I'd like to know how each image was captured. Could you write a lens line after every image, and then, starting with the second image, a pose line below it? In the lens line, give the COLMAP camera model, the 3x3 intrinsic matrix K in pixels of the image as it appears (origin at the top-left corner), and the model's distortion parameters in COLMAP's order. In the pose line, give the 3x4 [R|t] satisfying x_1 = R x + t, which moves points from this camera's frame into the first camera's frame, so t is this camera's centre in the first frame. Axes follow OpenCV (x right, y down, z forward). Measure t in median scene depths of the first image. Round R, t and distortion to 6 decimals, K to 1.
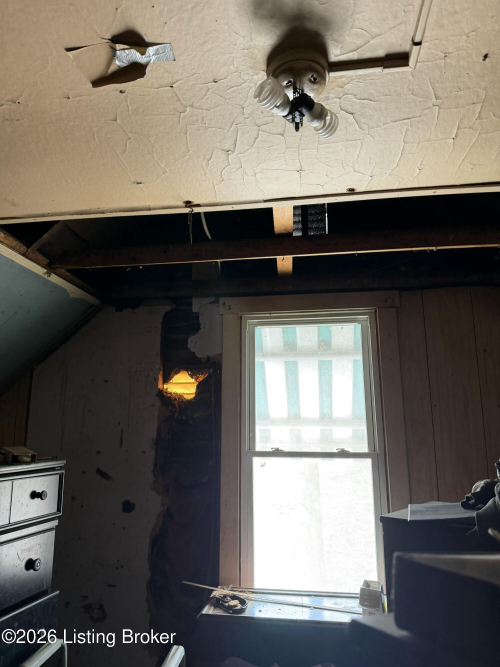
lens RADIAL K [[476.1, 0, 245.4], [0, 476.1, 338.6], [0, 0, 1]] dist [0.053177, -0.008901]
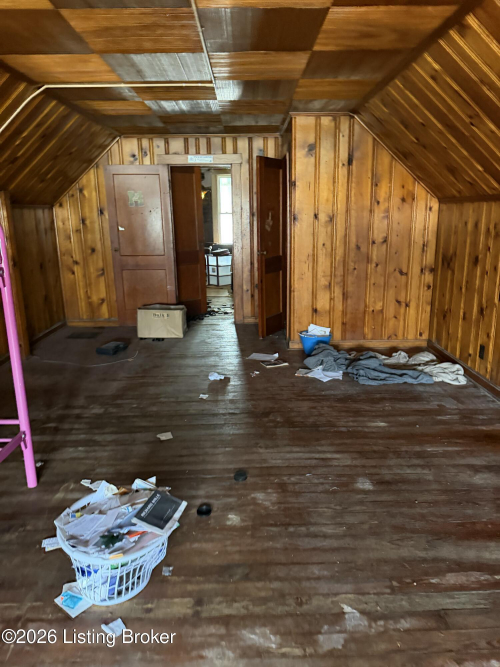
lens RADIAL K [[476.1, 0, 250.6], [0, 476.1, 333.4], [0, 0, 1]] dist [0.053177, -0.008901]
pose [[0.989627, -0.058117, 0.131384, -0.304940], [-0.002741, 0.906719, 0.421727, -0.503111], [-0.143638, -0.417713, 0.897153, -2.882706]]
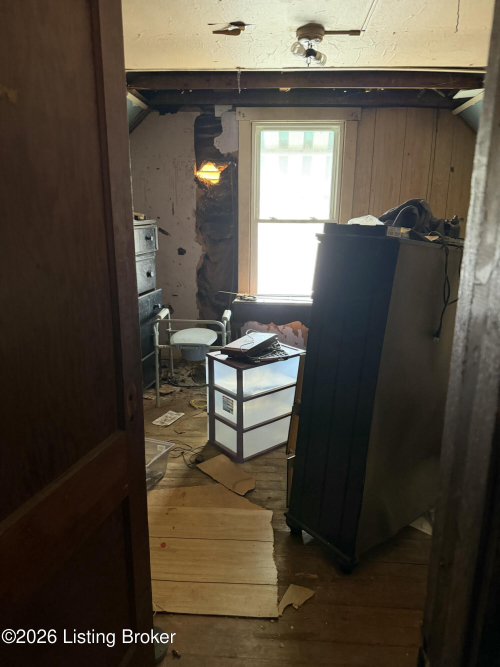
lens RADIAL K [[476.1, 0, 252.9], [0, 476.1, 335.5], [0, 0, 1]] dist [0.053177, -0.008901]
pose [[0.997053, -0.009240, 0.076151, -0.122291], [-0.025115, 0.898681, 0.437882, -0.106621], [-0.072482, -0.438505, 0.895801, -0.571690]]
